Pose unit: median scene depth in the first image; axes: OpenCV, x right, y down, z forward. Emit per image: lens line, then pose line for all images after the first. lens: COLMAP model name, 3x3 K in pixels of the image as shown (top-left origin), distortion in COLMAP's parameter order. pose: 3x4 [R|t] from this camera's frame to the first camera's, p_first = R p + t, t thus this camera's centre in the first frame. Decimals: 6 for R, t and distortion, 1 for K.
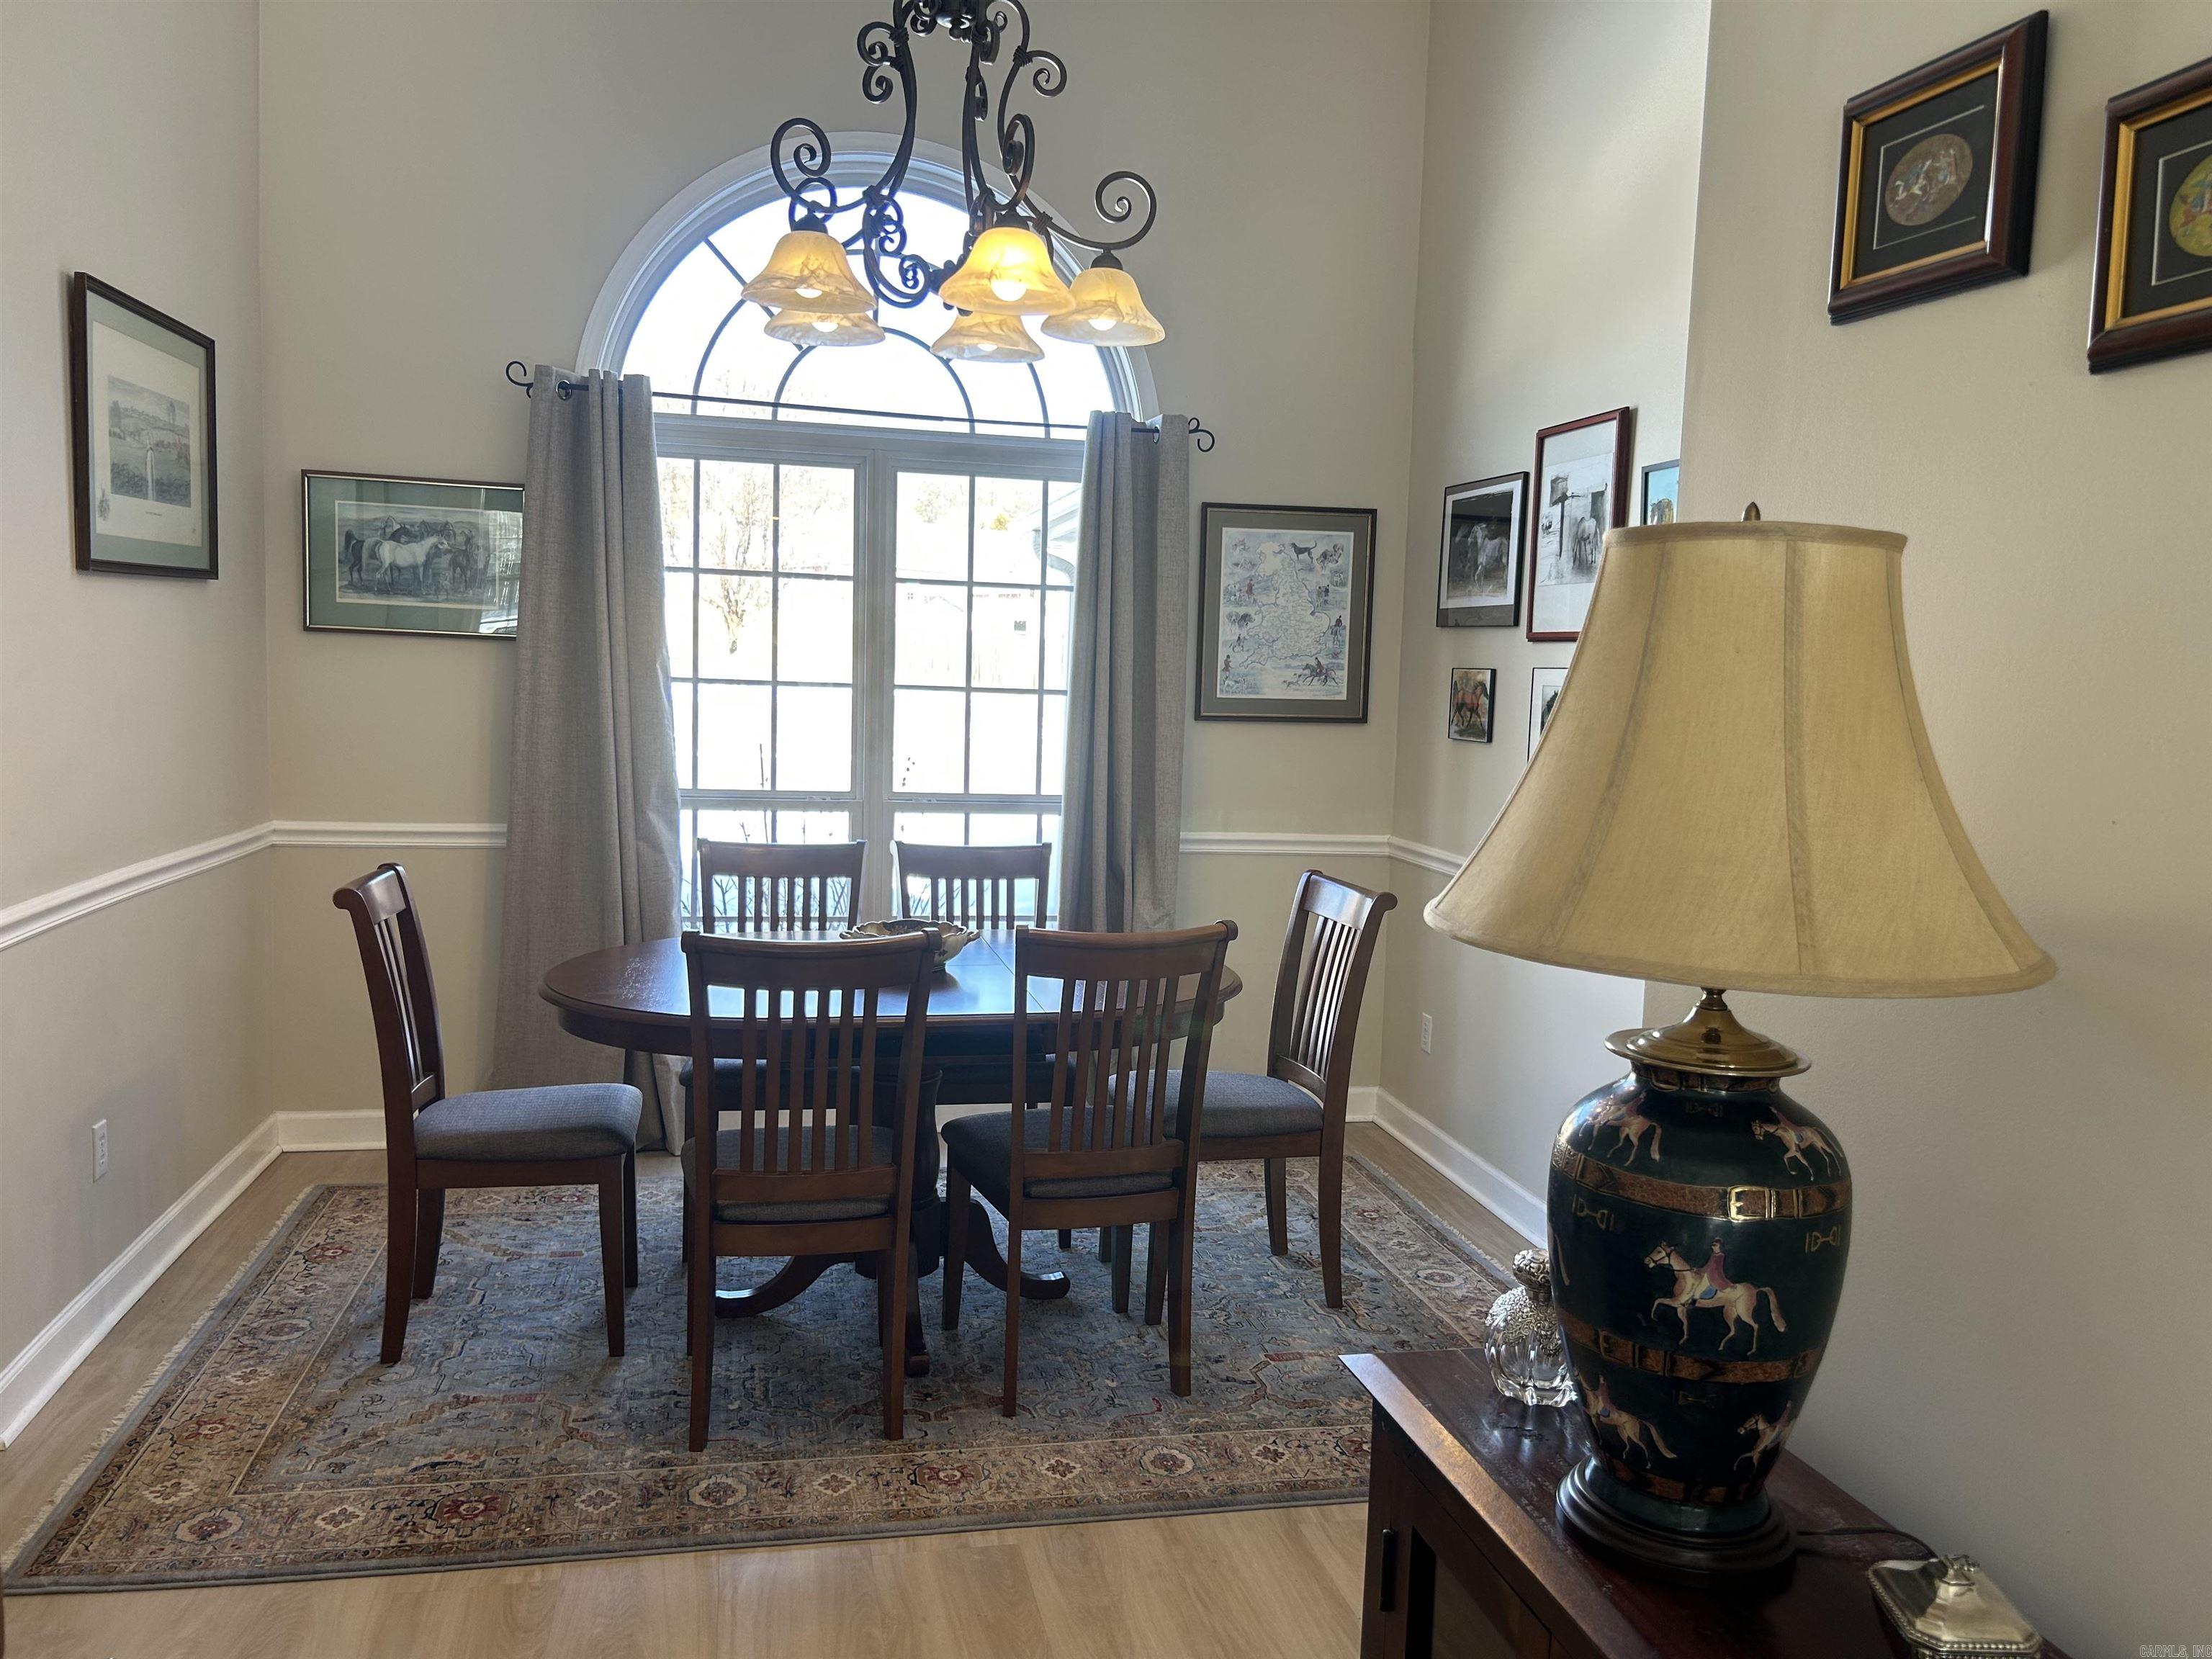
lens RADIAL K [[1666.5, 0, 1105.2], [0, 1666.5, 837.9], [0, 0, 1]] dist [0.060528, -0.068323]
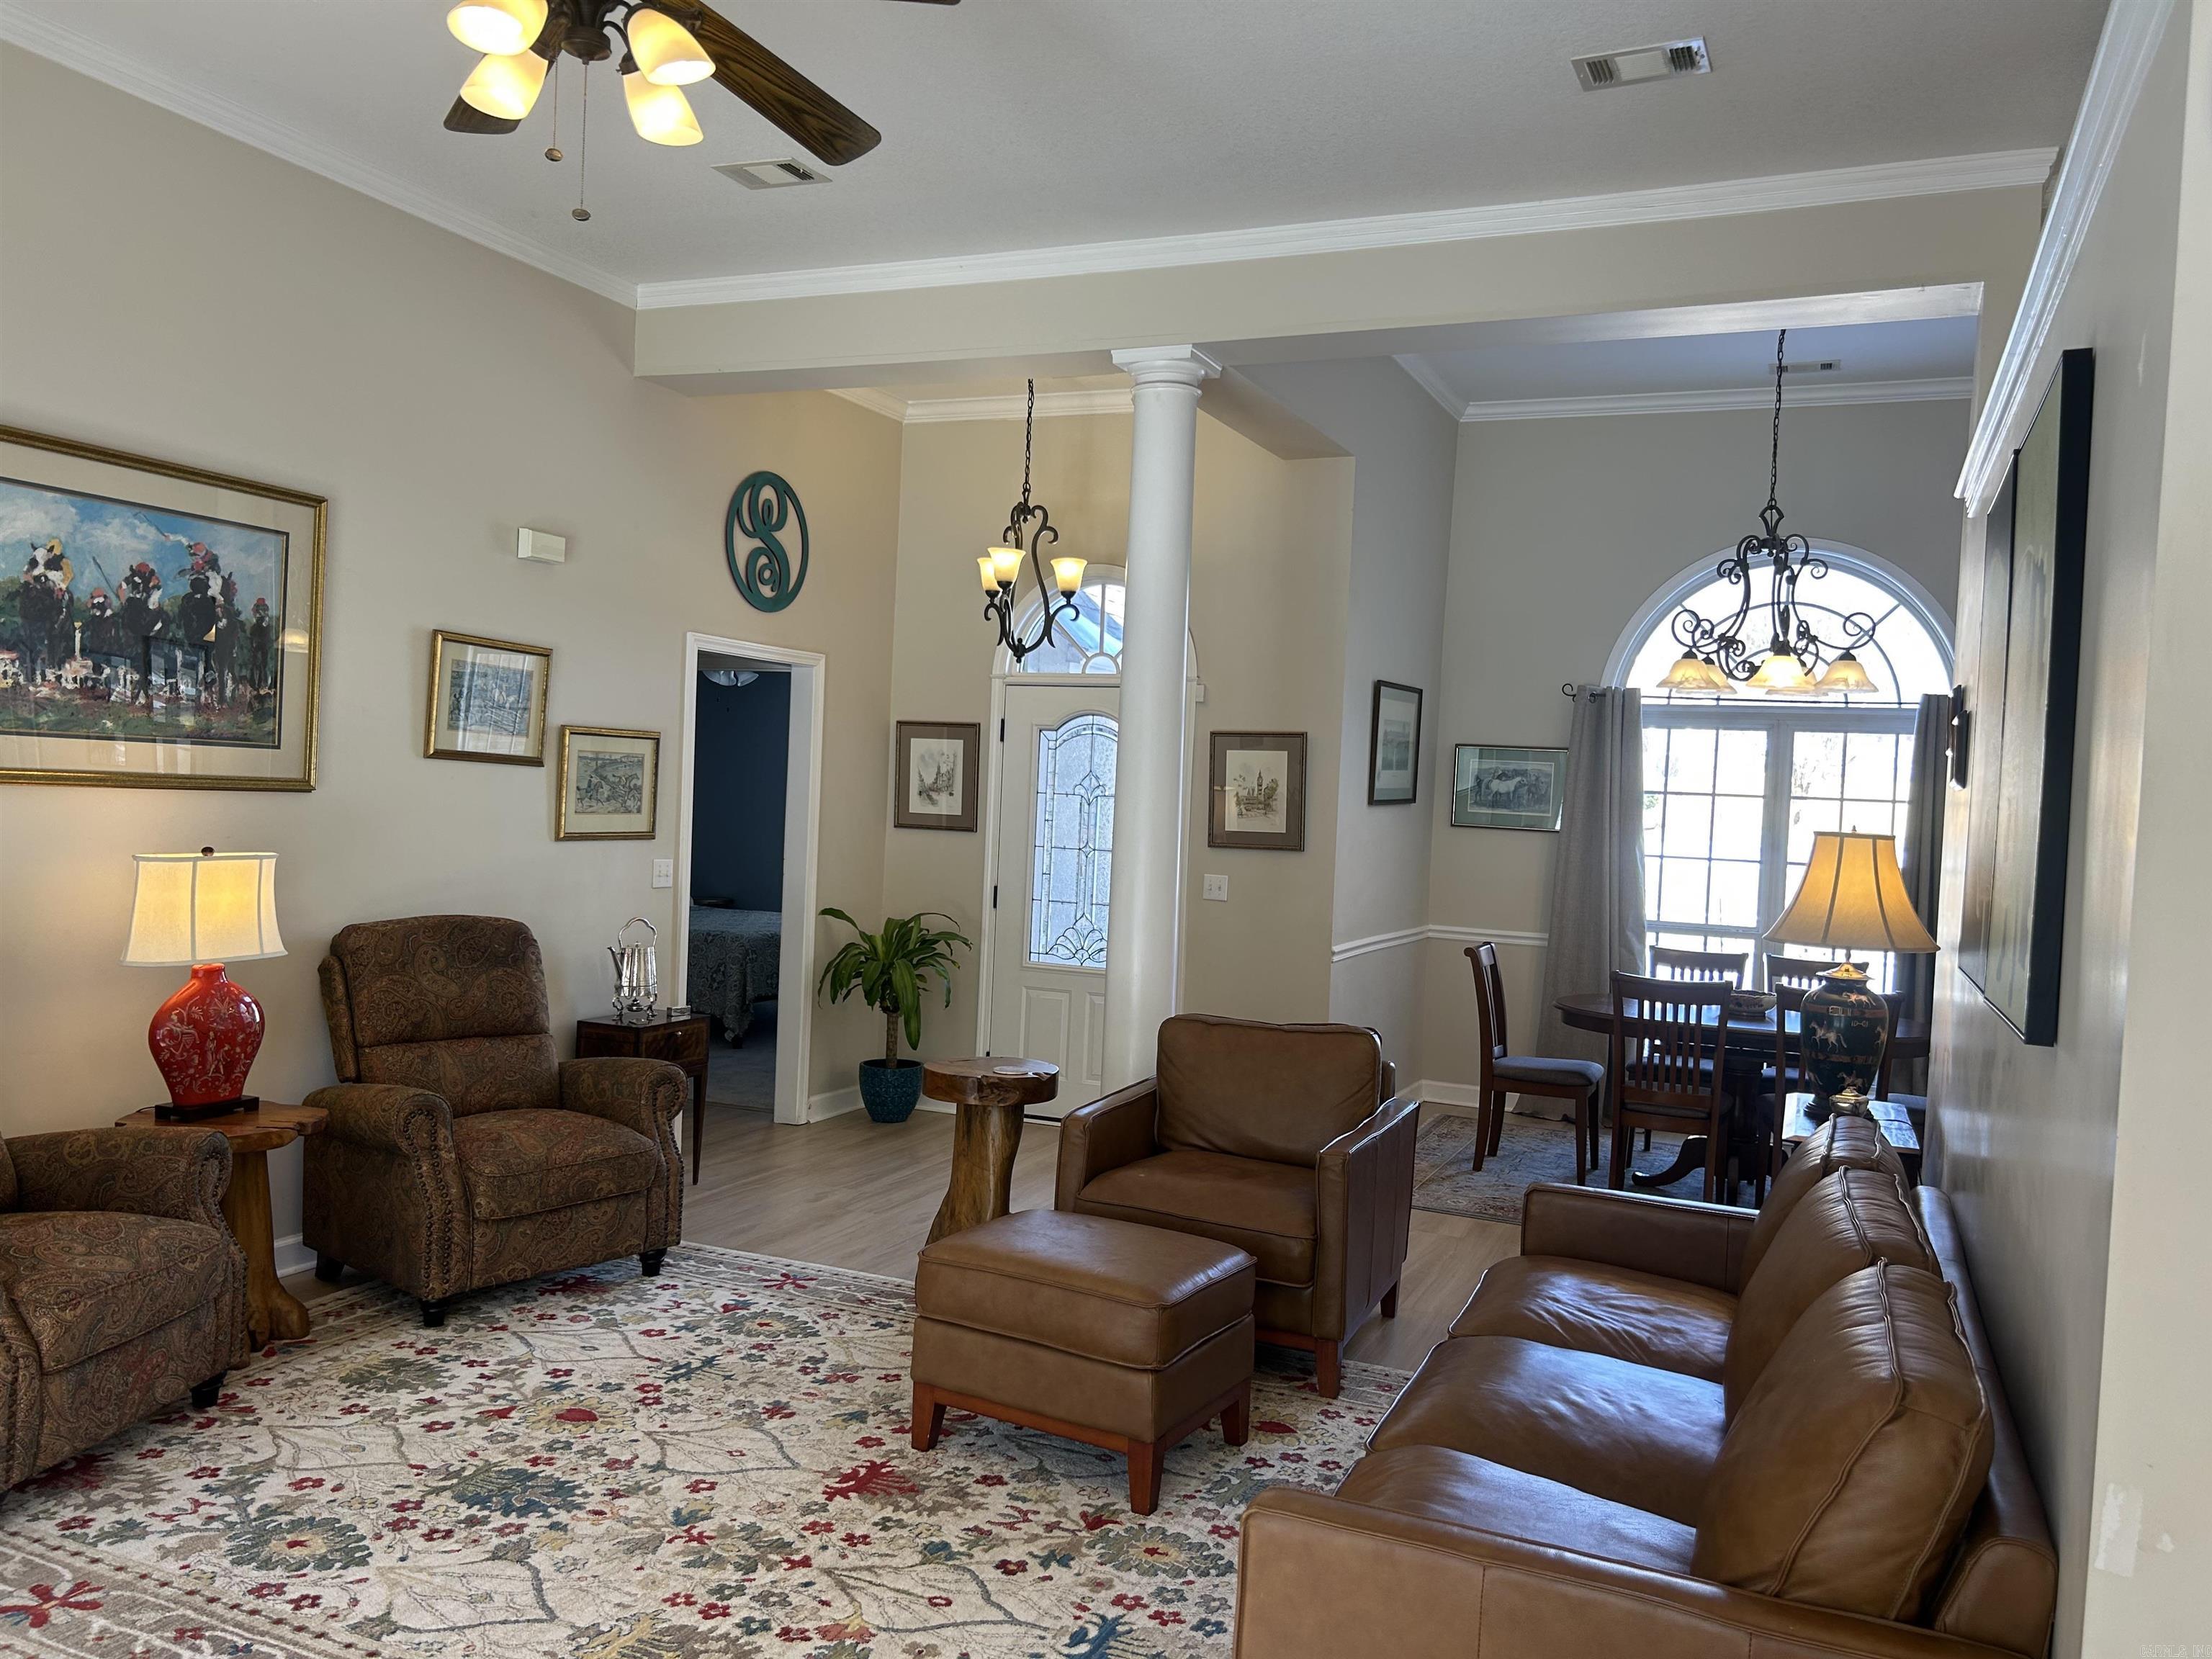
lens RADIAL K [[1666.5, 0, 1101.6], [0, 1666.5, 835.8], [0, 0, 1]] dist [0.060528, -0.068323]
pose [[0.810000, 0.017734, -0.586162, 0.314178], [-0.075185, 0.994434, -0.073809, 0.057517], [0.581590, 0.103856, 0.806825, -0.760066]]
